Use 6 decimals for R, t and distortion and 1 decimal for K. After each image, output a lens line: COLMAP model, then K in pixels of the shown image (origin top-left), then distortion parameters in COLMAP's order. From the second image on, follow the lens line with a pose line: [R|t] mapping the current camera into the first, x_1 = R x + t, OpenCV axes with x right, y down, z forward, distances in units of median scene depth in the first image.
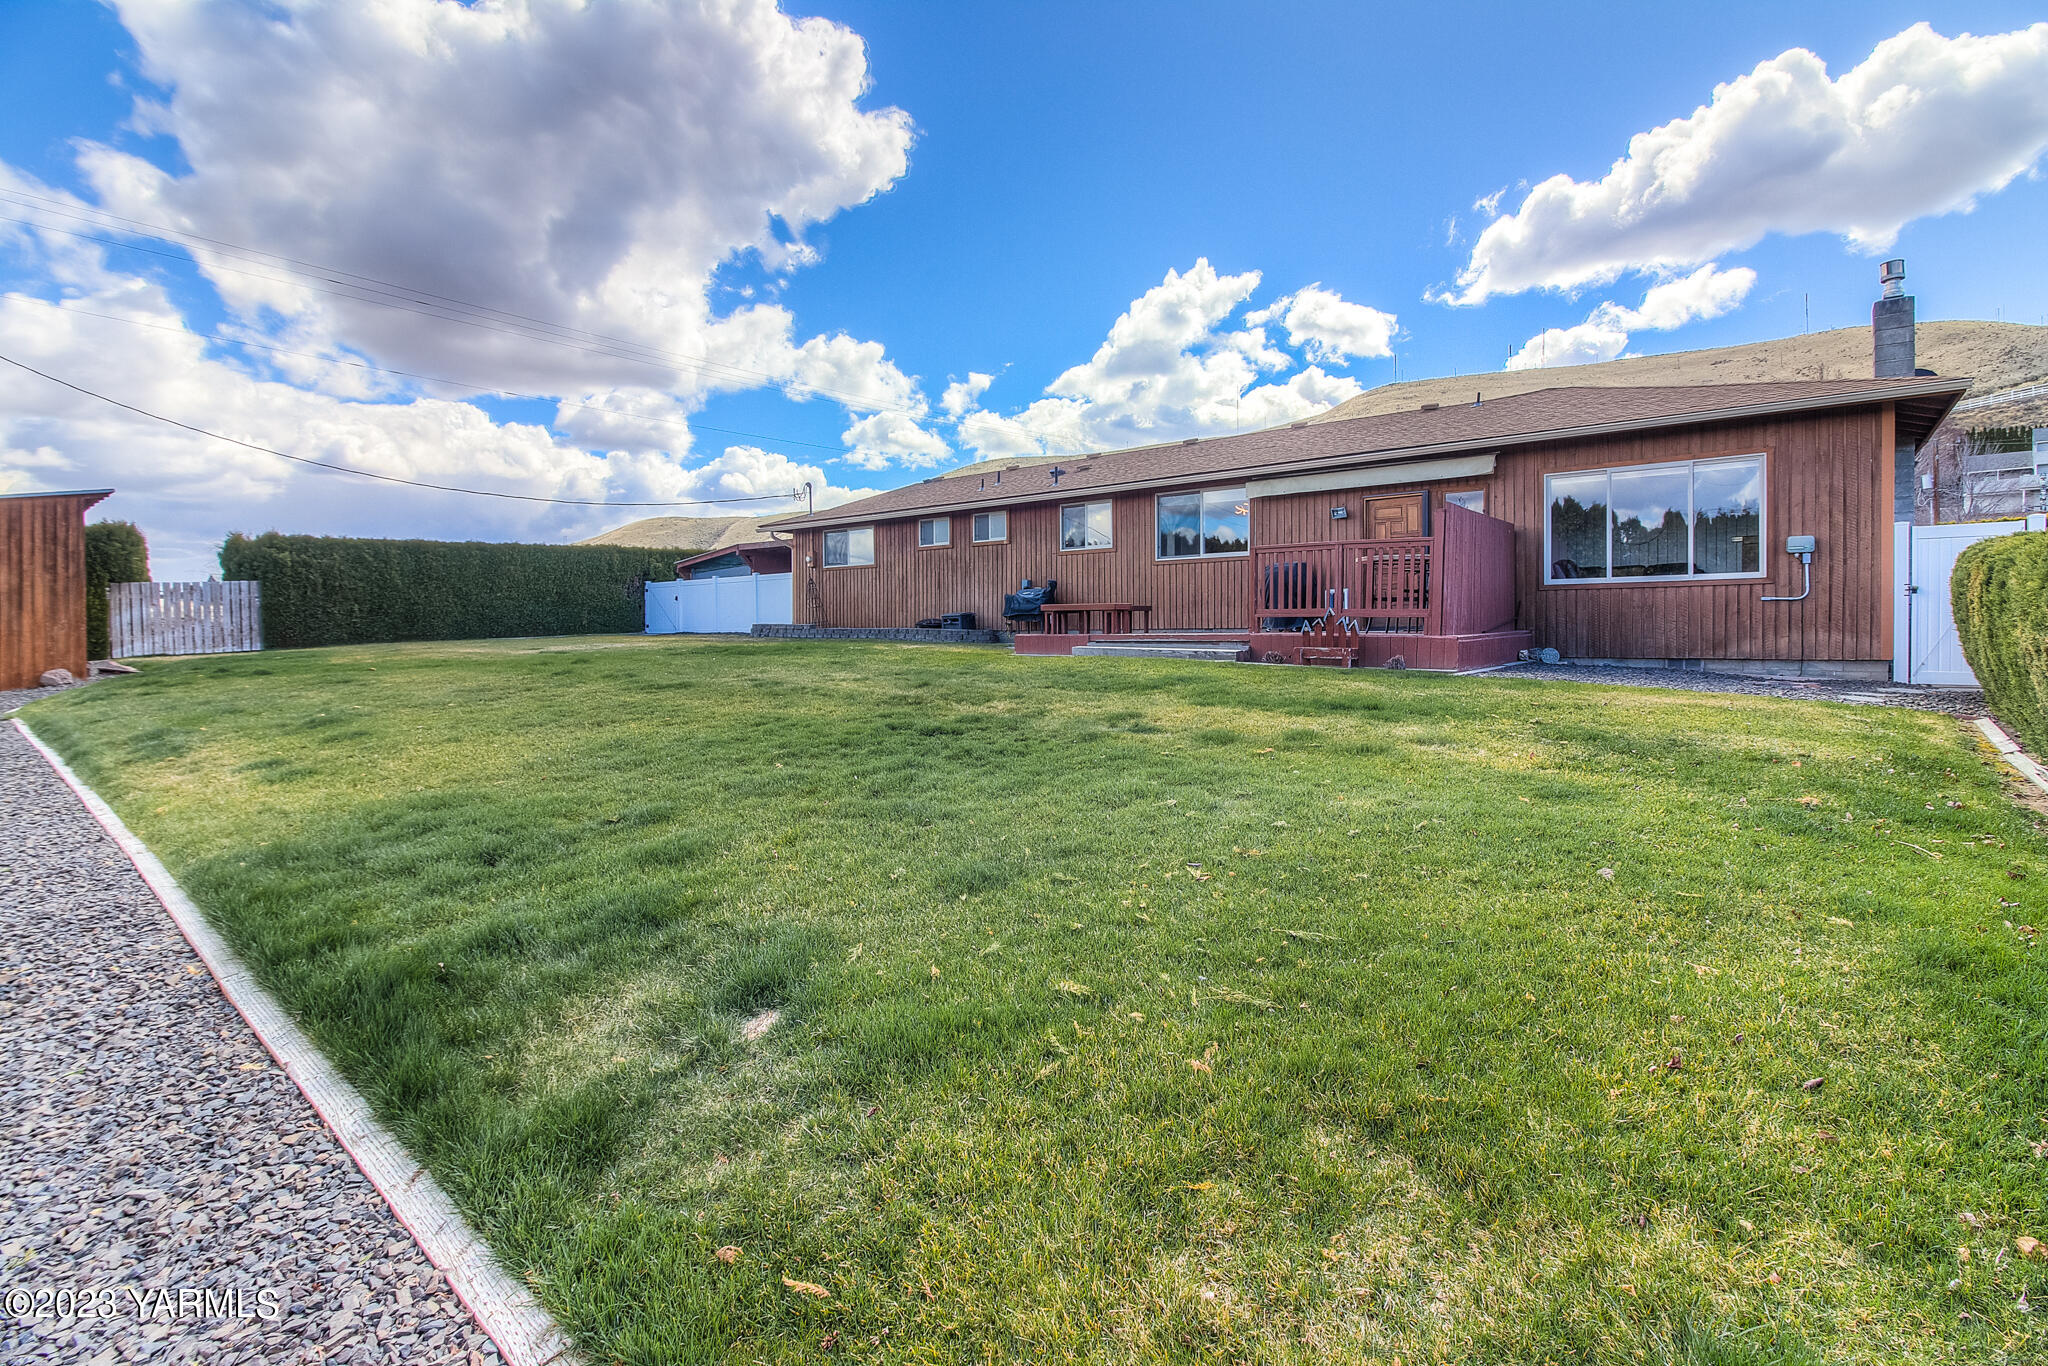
lens RADIAL K [[969.6, 0, 1037.5], [0, 969.6, 649.0], [0, 0, 1]] dist [0.001679, -0.016610]
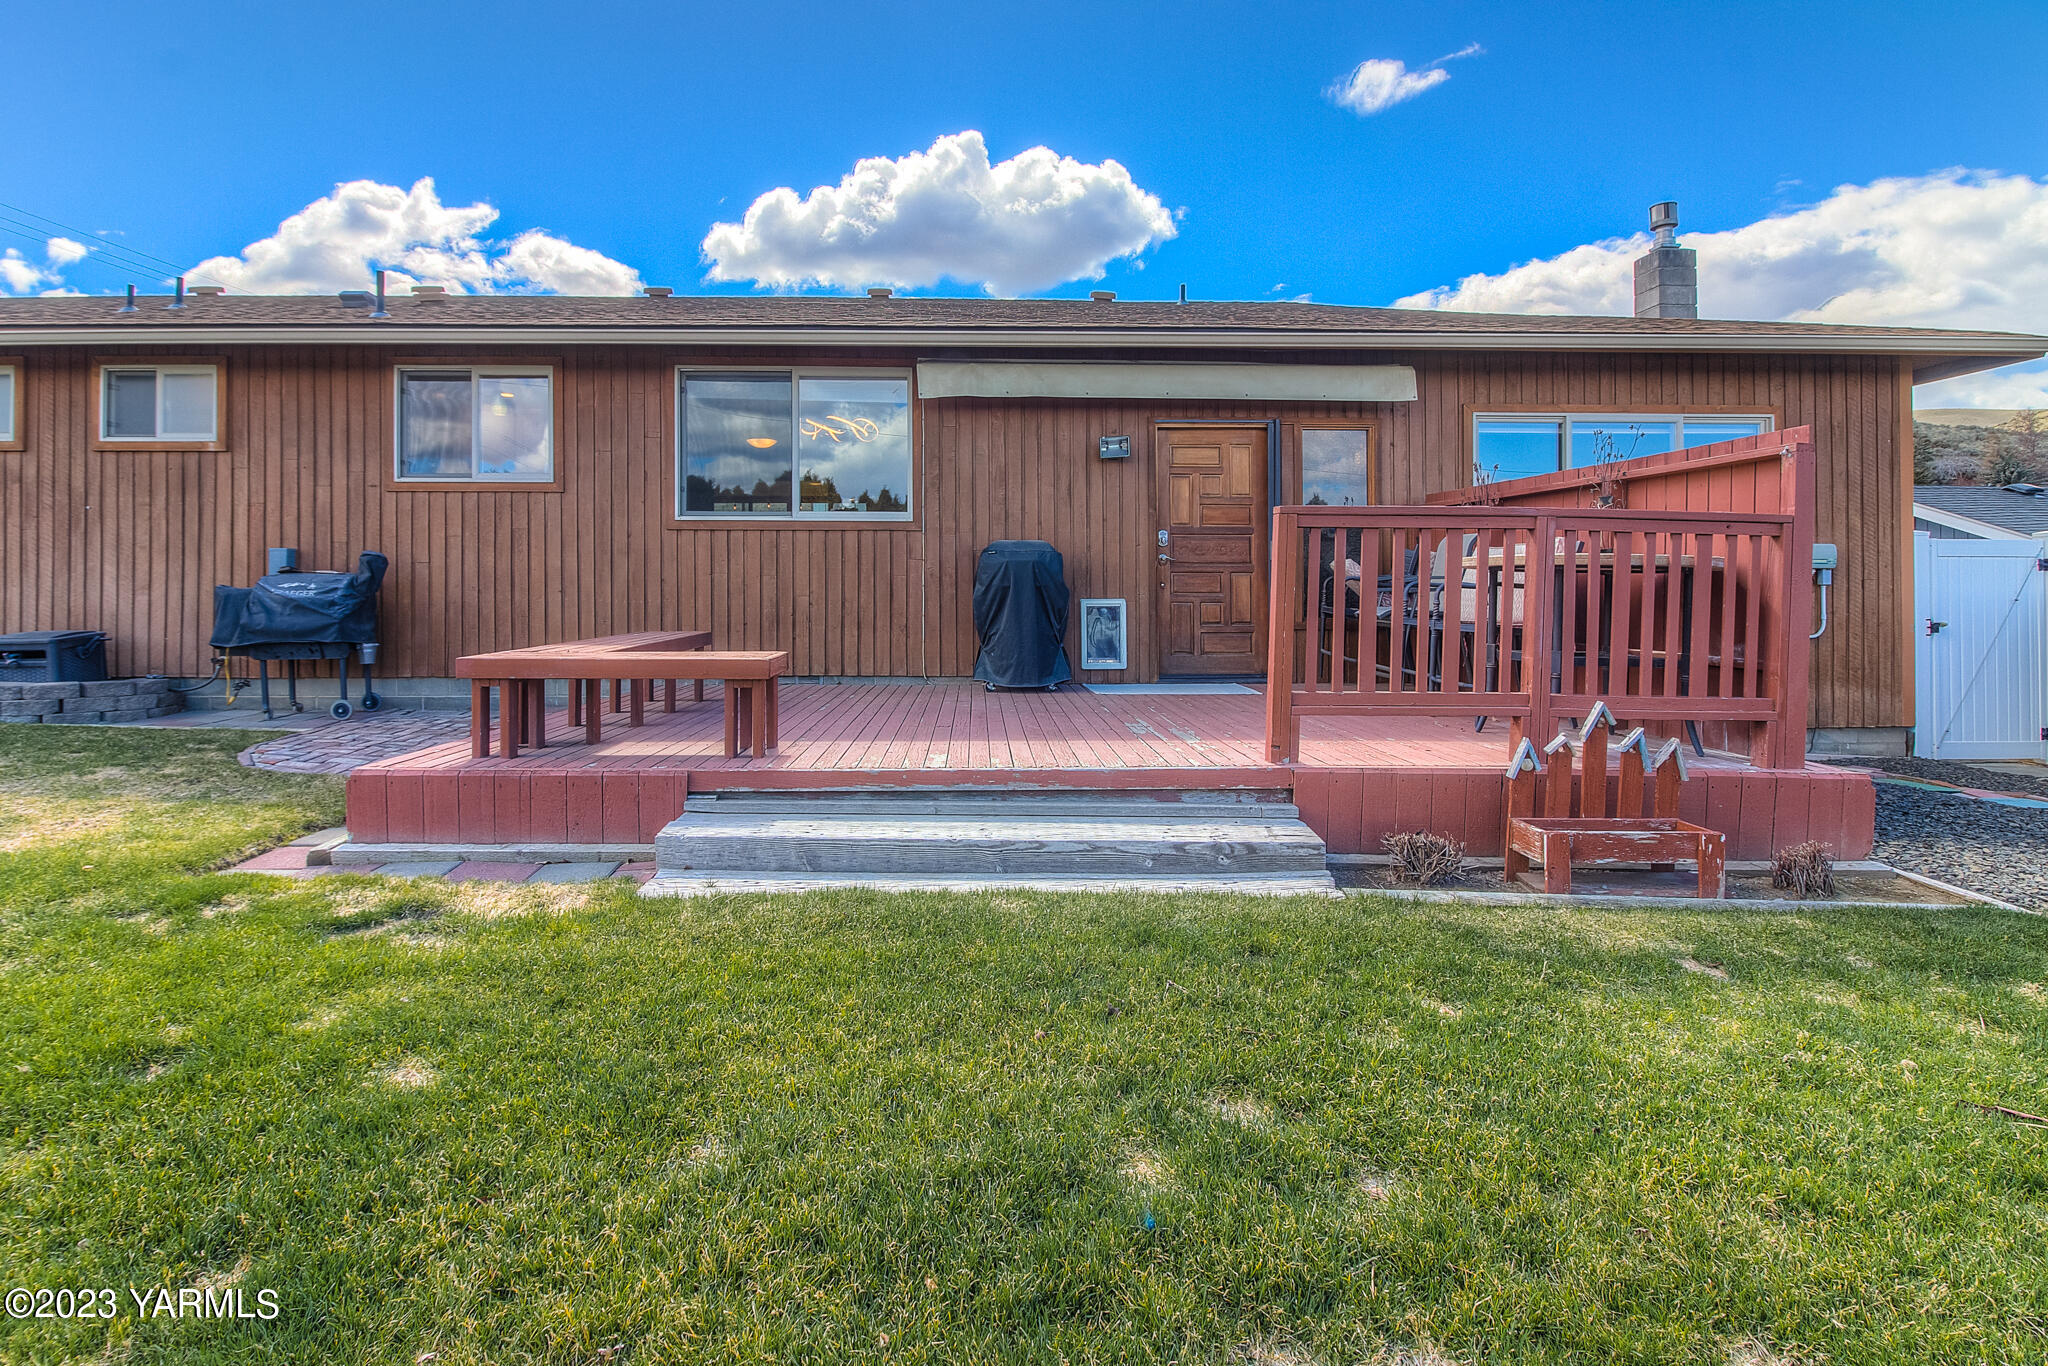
lens RADIAL K [[969.6, 0, 1037.5], [0, 969.6, 649.0], [0, 0, 1]] dist [0.001679, -0.016610]
pose [[0.755115, -0.029336, 0.654935, -0.048525], [0.006859, 0.999297, 0.036853, -0.055837], [-0.655556, -0.023336, 0.754786, 0.652062]]
